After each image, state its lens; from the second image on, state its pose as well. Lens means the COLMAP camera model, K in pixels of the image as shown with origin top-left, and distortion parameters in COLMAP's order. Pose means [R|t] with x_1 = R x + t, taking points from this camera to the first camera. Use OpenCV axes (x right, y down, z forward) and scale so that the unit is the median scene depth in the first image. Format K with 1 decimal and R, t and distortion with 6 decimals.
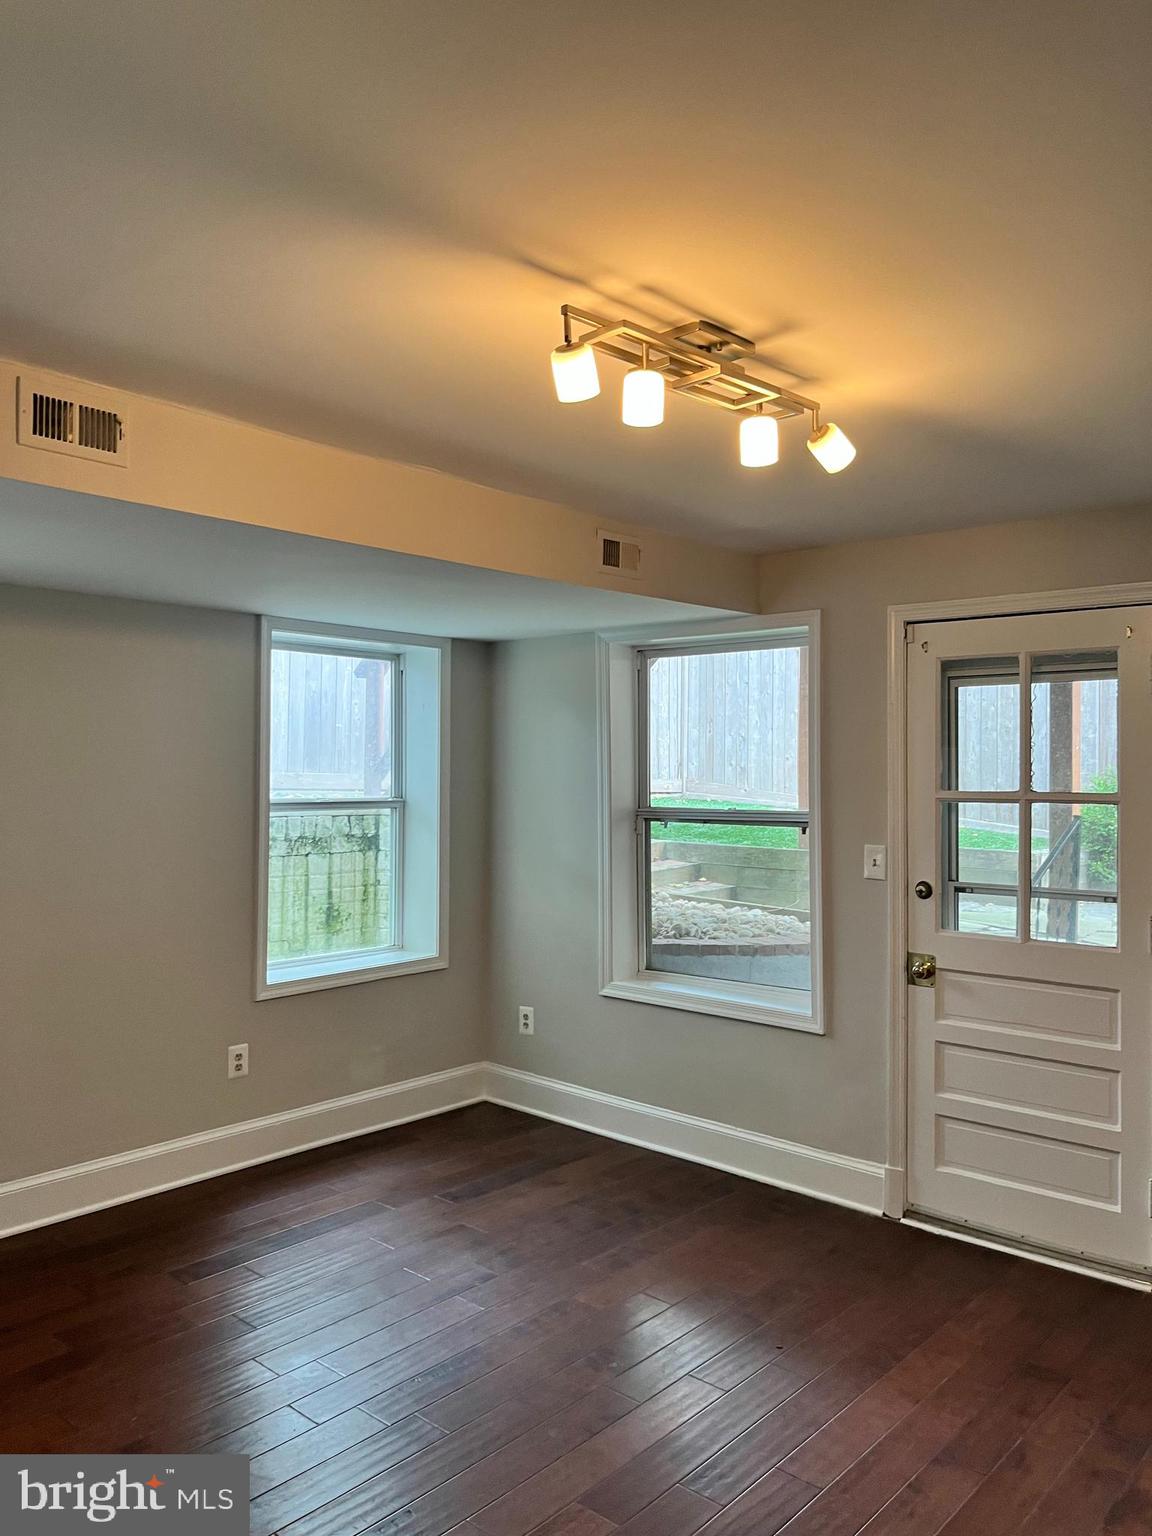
lens RADIAL K [[1166.4, 0, 573.3], [0, 1166.4, 744.9], [0, 0, 1]] dist [0.056102, -0.077921]
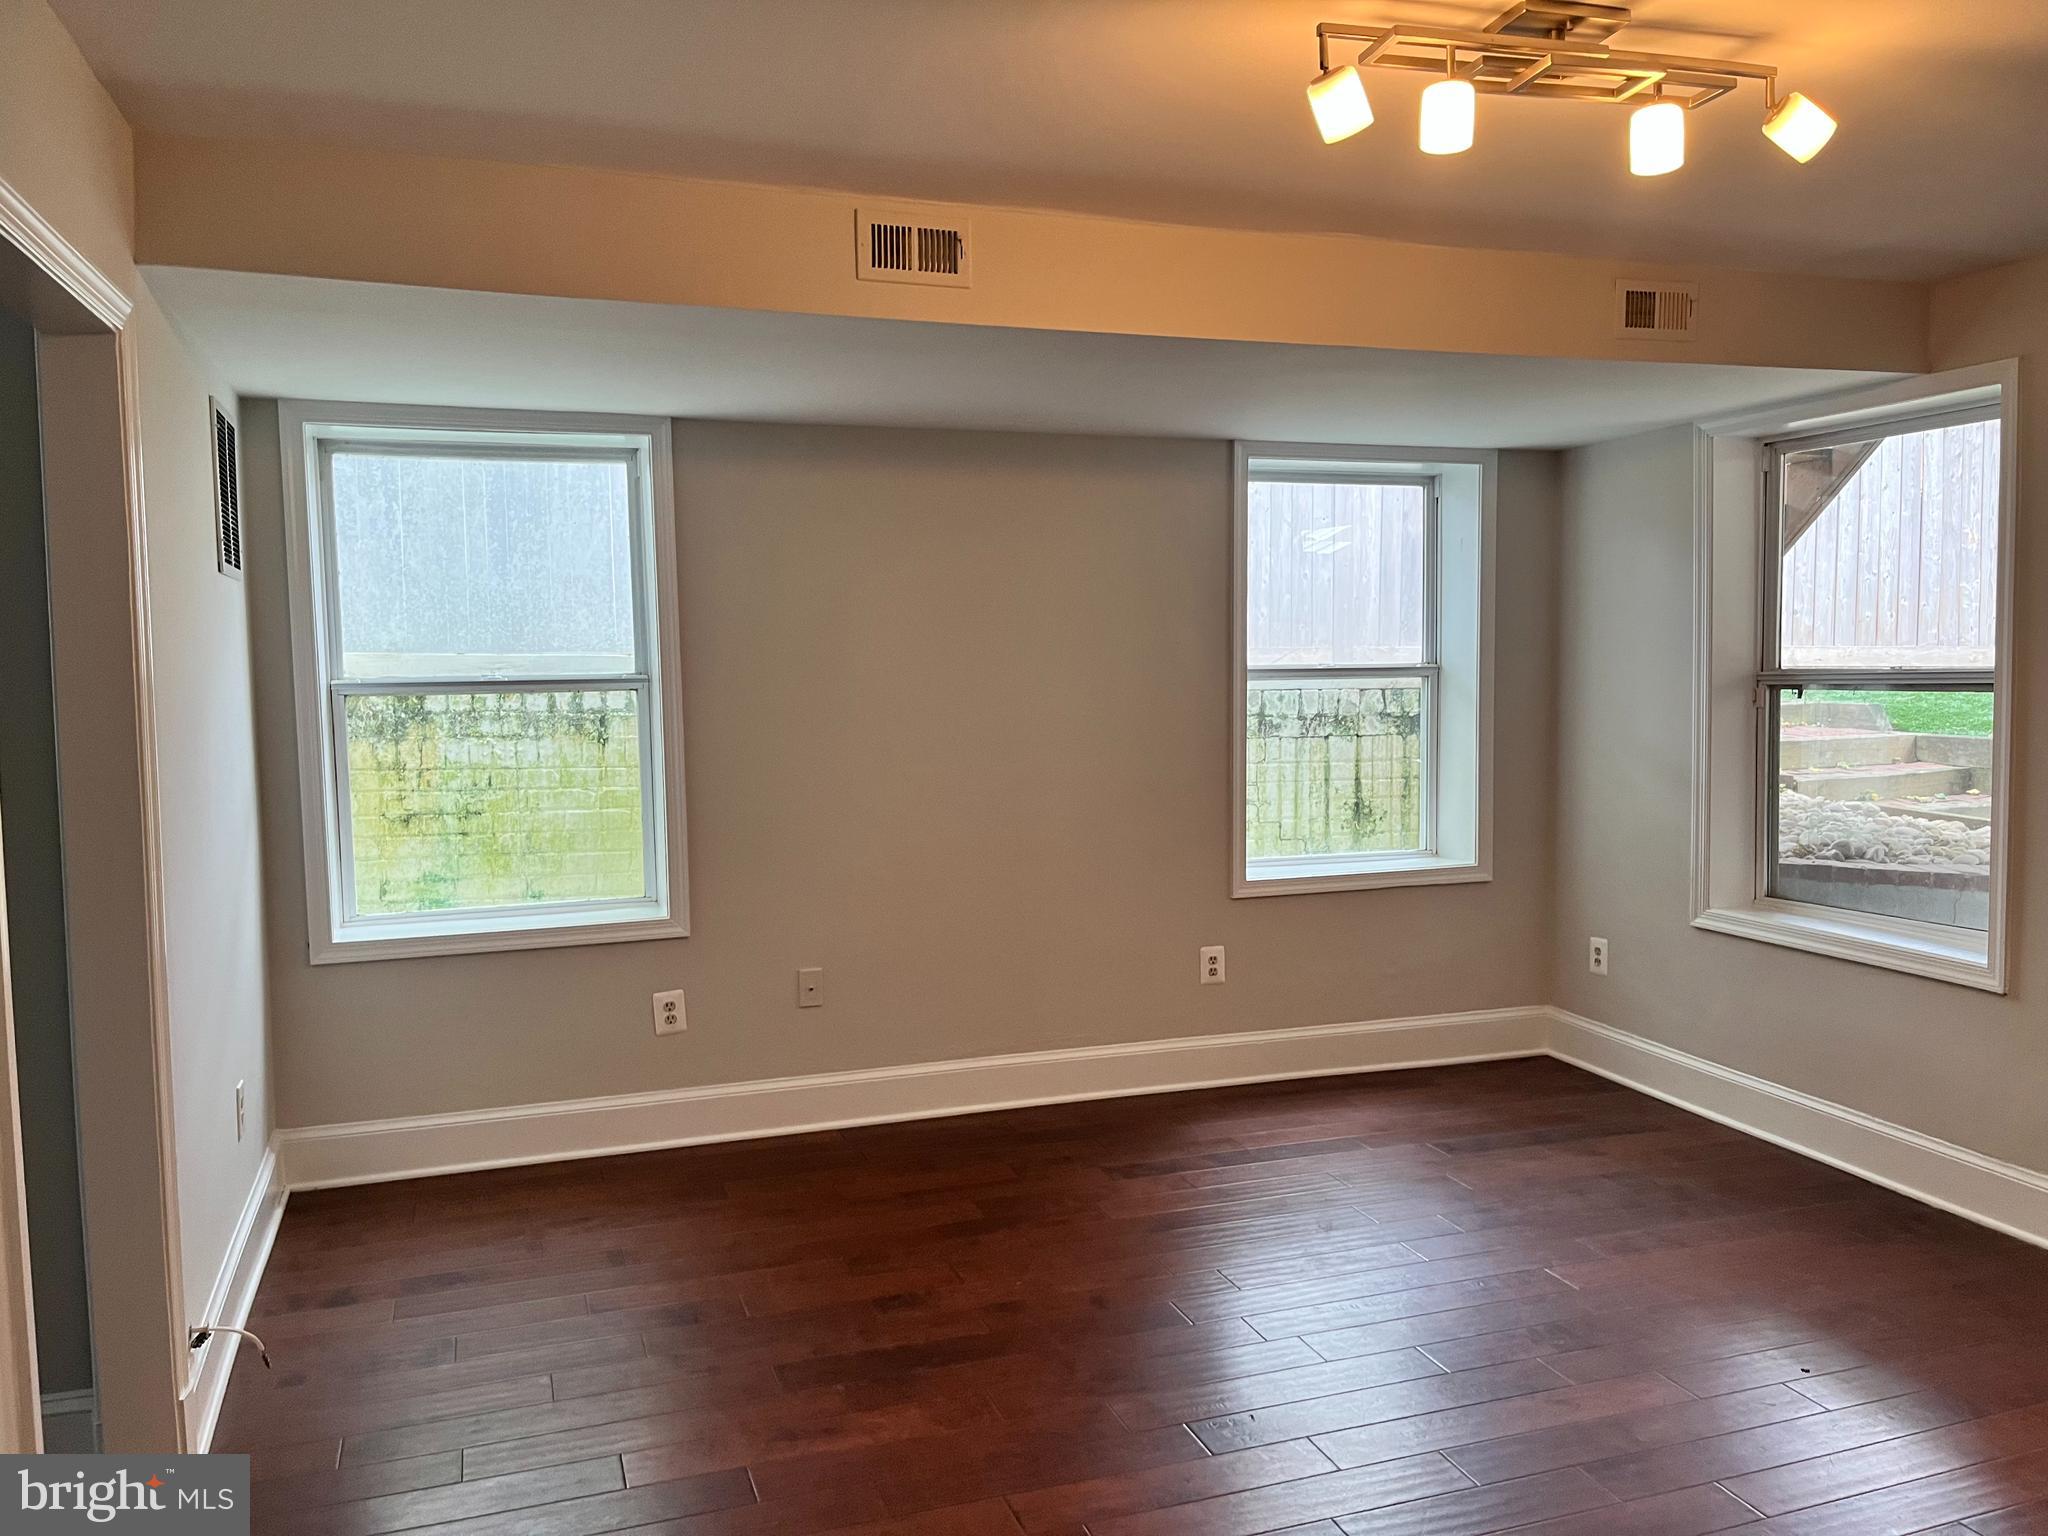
lens RADIAL K [[1555.2, 0, 1032.0], [0, 1555.2, 766.8], [0, 0, 1]] dist [0.056102, -0.077921]
pose [[0.871662, 0.017682, -0.489788, 0.159163], [0.027903, 0.995938, 0.085614, 0.021472], [0.489312, -0.088293, 0.867628, -0.049501]]
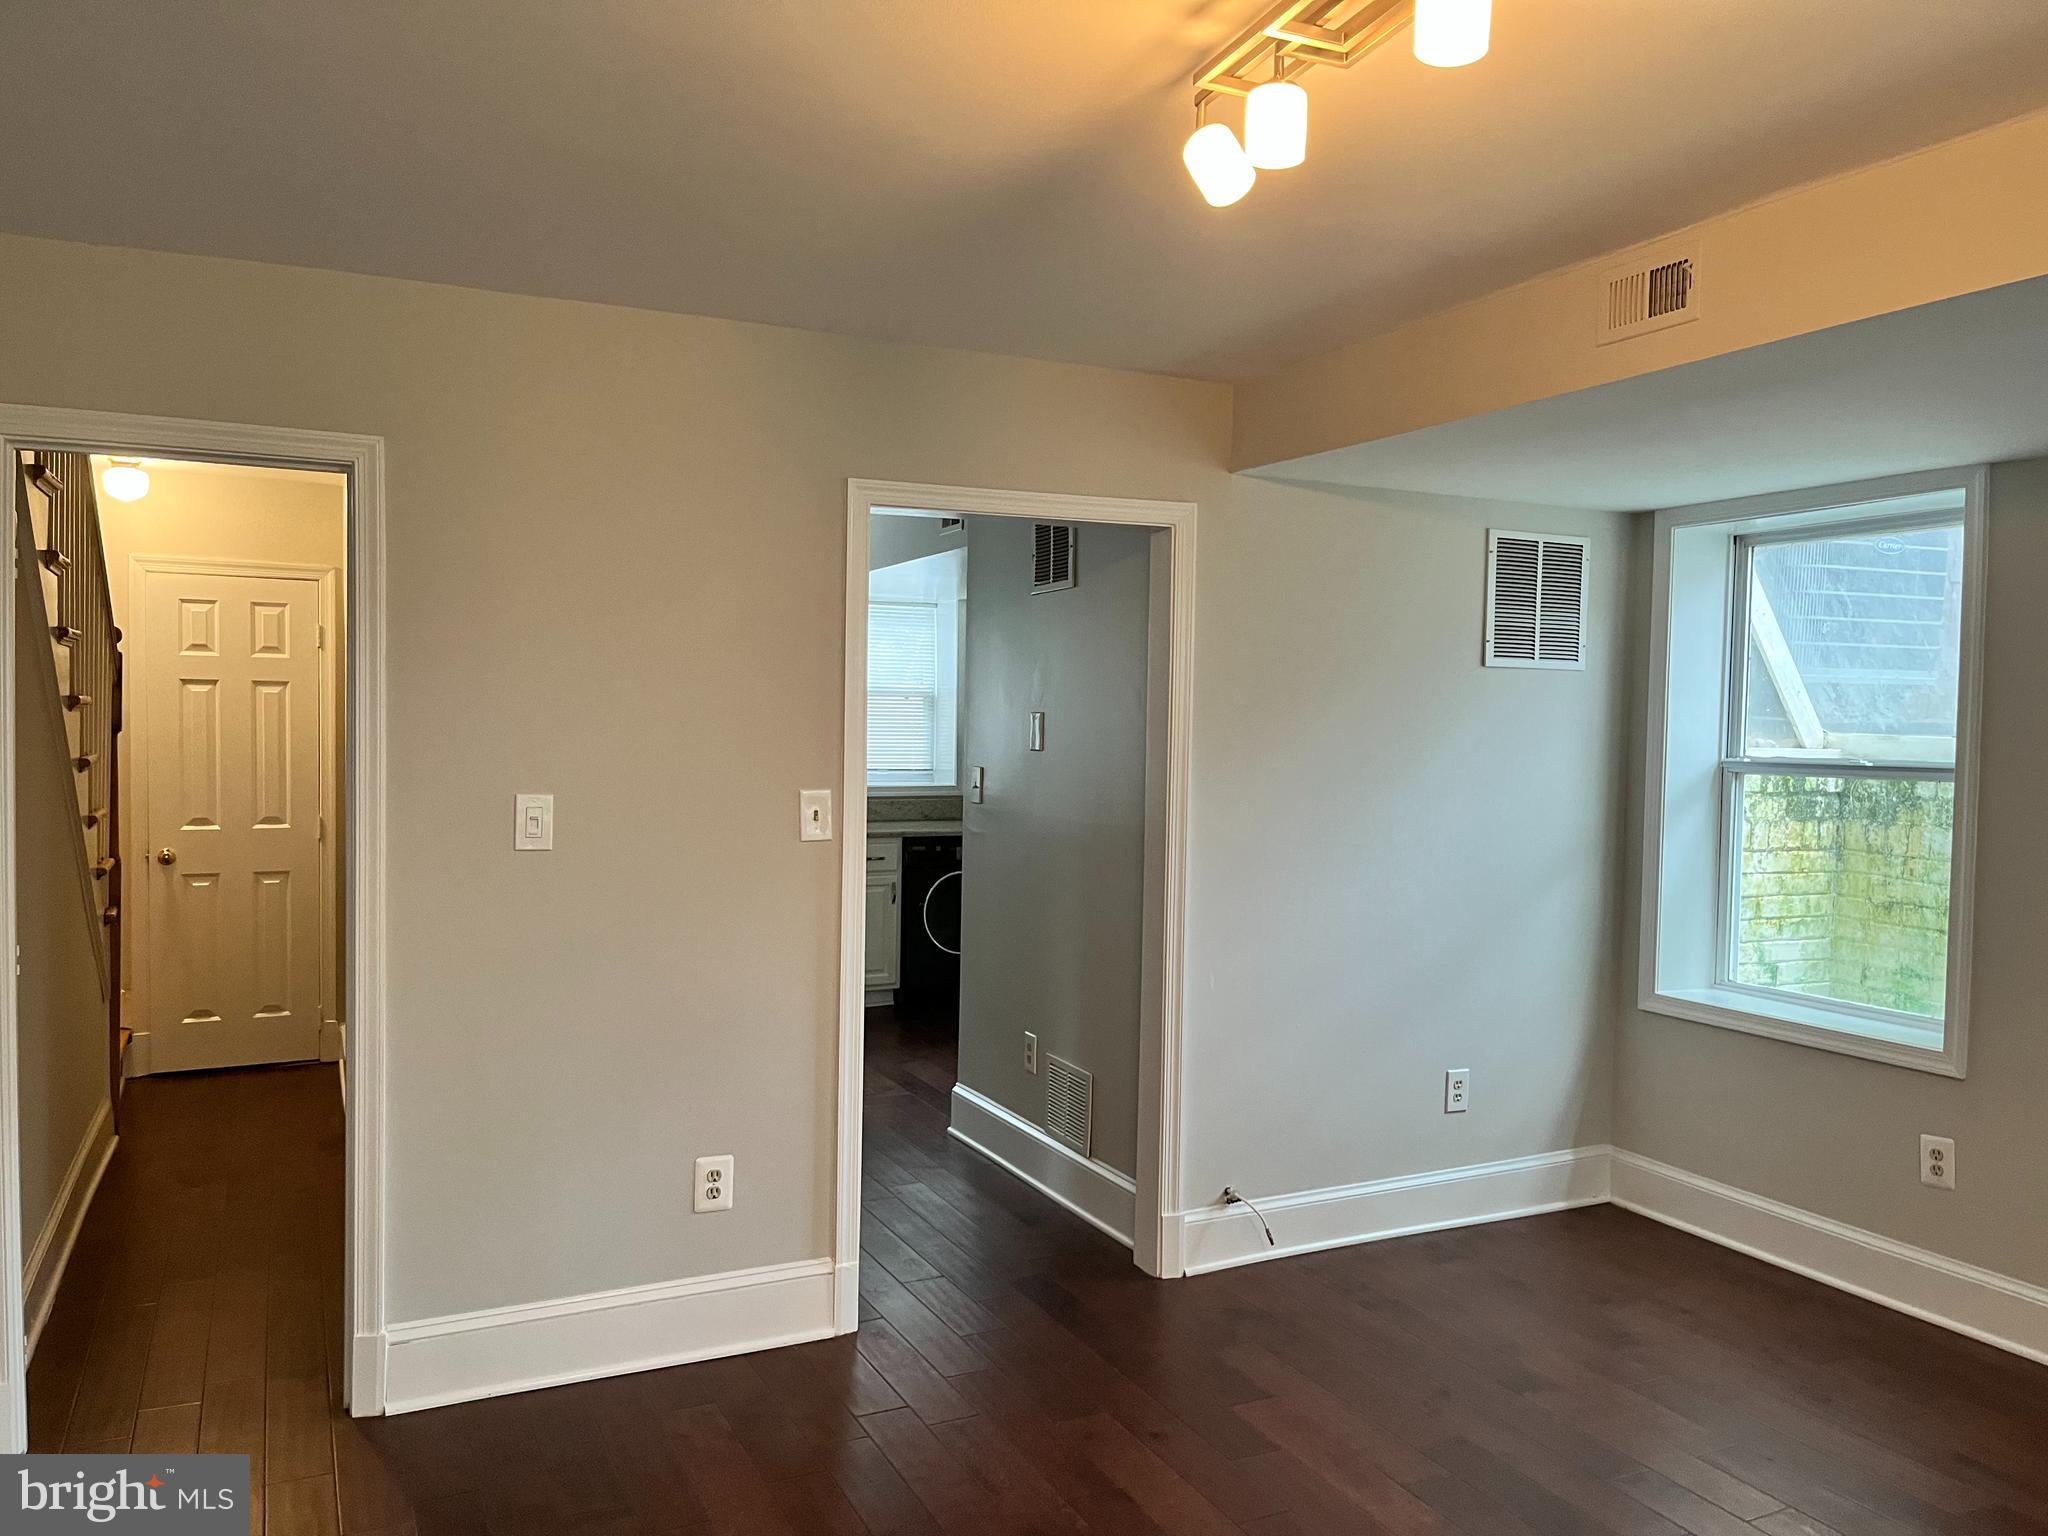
lens RADIAL K [[1555.2, 0, 1023.5], [0, 1555.2, 778.9], [0, 0, 1]] dist [0.056102, -0.077921]
pose [[-0.400132, 0.020486, -0.916229, 0.448210], [0.001799, 0.999766, 0.021568, 0.029477], [0.916456, 0.006982, -0.400075, 0.574761]]
